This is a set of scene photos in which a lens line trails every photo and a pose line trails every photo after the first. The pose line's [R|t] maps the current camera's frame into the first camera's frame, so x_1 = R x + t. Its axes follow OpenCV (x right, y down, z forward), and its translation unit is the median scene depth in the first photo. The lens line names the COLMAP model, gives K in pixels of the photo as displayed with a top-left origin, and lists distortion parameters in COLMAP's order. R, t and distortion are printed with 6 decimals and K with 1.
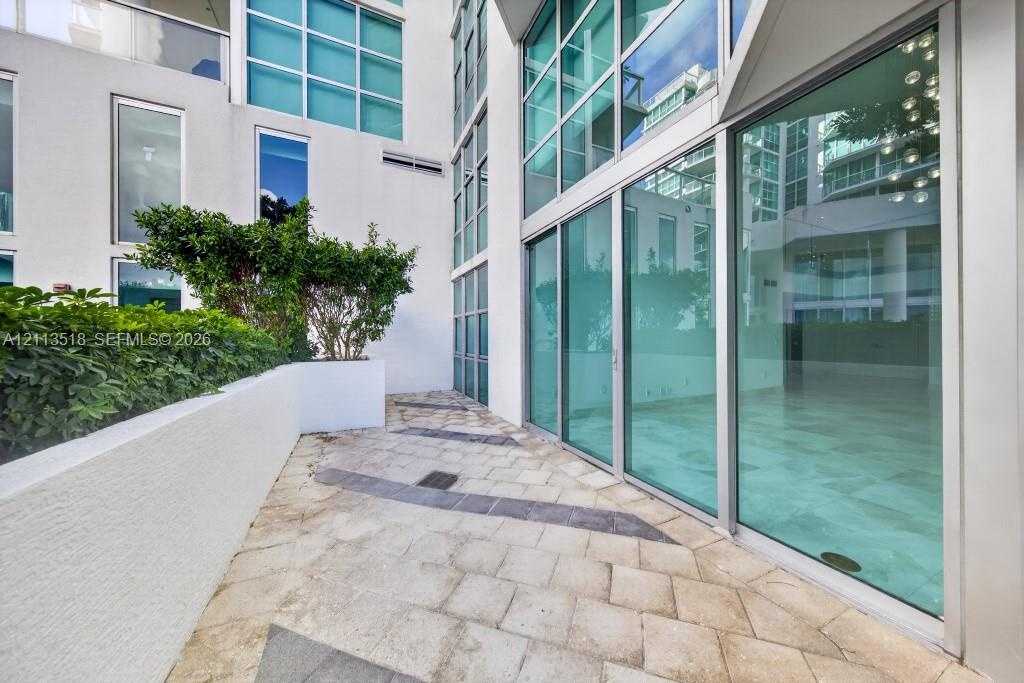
lens RADIAL K [[348.5, 0, 516.8], [0, 348.5, 336.6], [0, 0, 1]] dist [0.001475, -0.000093]
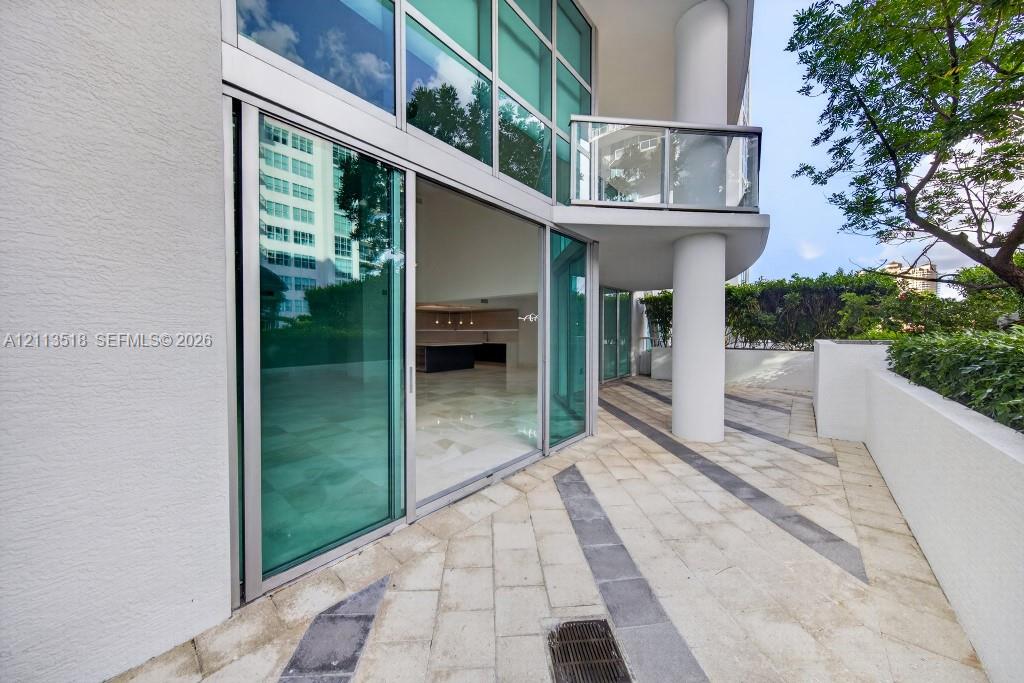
lens RADIAL K [[348.5, 0, 514.3], [0, 348.5, 342.4], [0, 0, 1]] dist [0.001475, -0.000093]
pose [[-0.428589, -0.024325, 0.903172, -0.736107], [0.001467, 0.999617, 0.027618, -0.044155], [-0.903499, 0.013162, -0.428389, 1.551080]]
